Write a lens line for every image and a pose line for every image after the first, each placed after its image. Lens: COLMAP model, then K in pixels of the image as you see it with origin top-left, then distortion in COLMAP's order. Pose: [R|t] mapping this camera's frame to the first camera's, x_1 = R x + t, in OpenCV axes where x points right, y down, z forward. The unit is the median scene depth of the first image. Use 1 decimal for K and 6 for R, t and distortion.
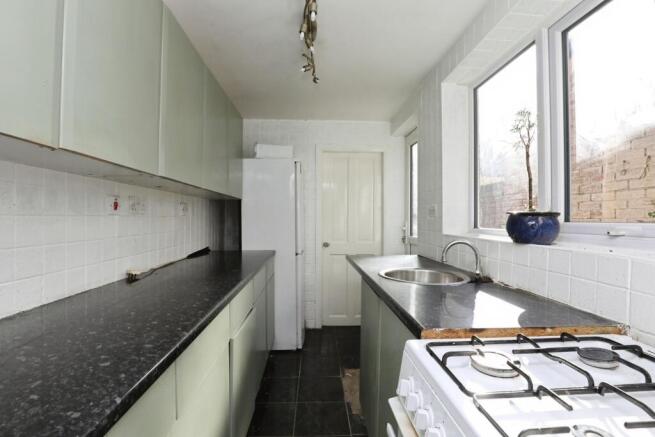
lens RADIAL K [[413.4, 0, 327.5], [0, 413.4, 218.5], [0, 0, 1]] dist [-0.076278, 0.028411]
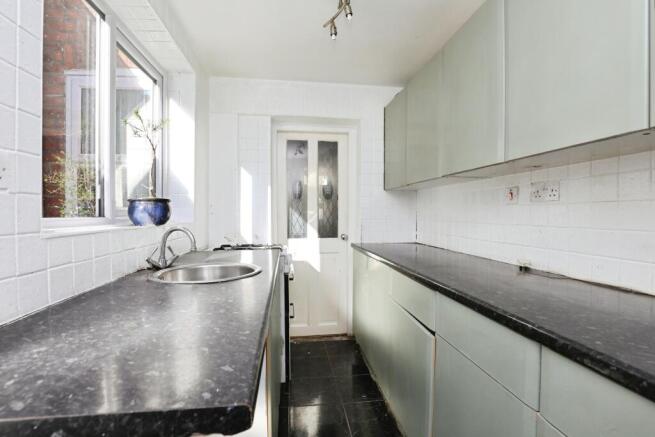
lens RADIAL K [[413.4, 0, 327.5], [0, 413.4, 218.5], [0, 0, 1]] dist [-0.076278, 0.028411]
pose [[-0.998561, -0.007950, -0.053026, 0.029756], [-0.009462, 0.999554, 0.028337, 0.004600], [0.052777, 0.028798, -0.998191, 1.893363]]
